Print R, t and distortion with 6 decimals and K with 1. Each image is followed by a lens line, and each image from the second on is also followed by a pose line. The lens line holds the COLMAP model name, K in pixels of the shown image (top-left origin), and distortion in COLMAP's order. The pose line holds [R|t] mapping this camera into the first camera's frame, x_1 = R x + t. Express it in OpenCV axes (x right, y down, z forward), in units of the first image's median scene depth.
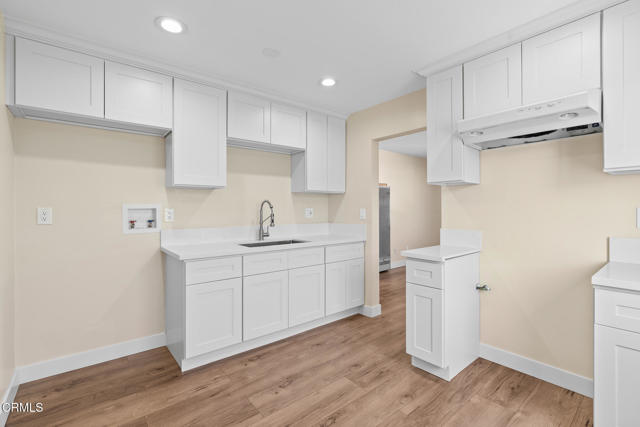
lens RADIAL K [[289.4, 0, 322.9], [0, 289.4, 206.8], [0, 0, 1]] dist [-0.011429, 0.003502]
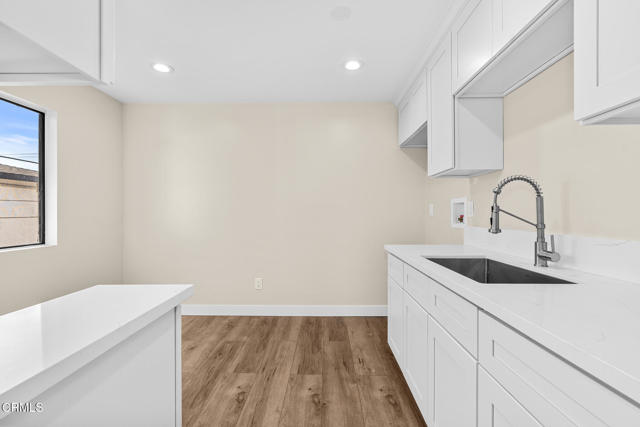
lens RADIAL K [[289.4, 0, 315.9], [0, 289.4, 213.0], [0, 0, 1]] dist [-0.011429, 0.003502]
pose [[-0.667133, -0.002692, -0.744934, 0.487931], [0.002939, 0.999976, -0.006246, 0.051848], [0.744933, -0.006356, -0.667109, 1.474515]]
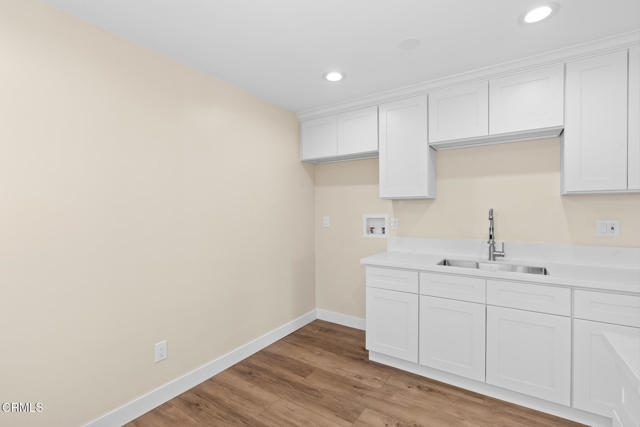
lens RADIAL K [[289.4, 0, 327.7], [0, 289.4, 213.9], [0, 0, 1]] dist [-0.011429, 0.003502]
pose [[0.291752, -0.002576, -0.956491, 0.570351], [-0.001472, 0.999994, -0.003142, -0.007924], [0.956493, 0.002324, 0.291746, 0.497550]]
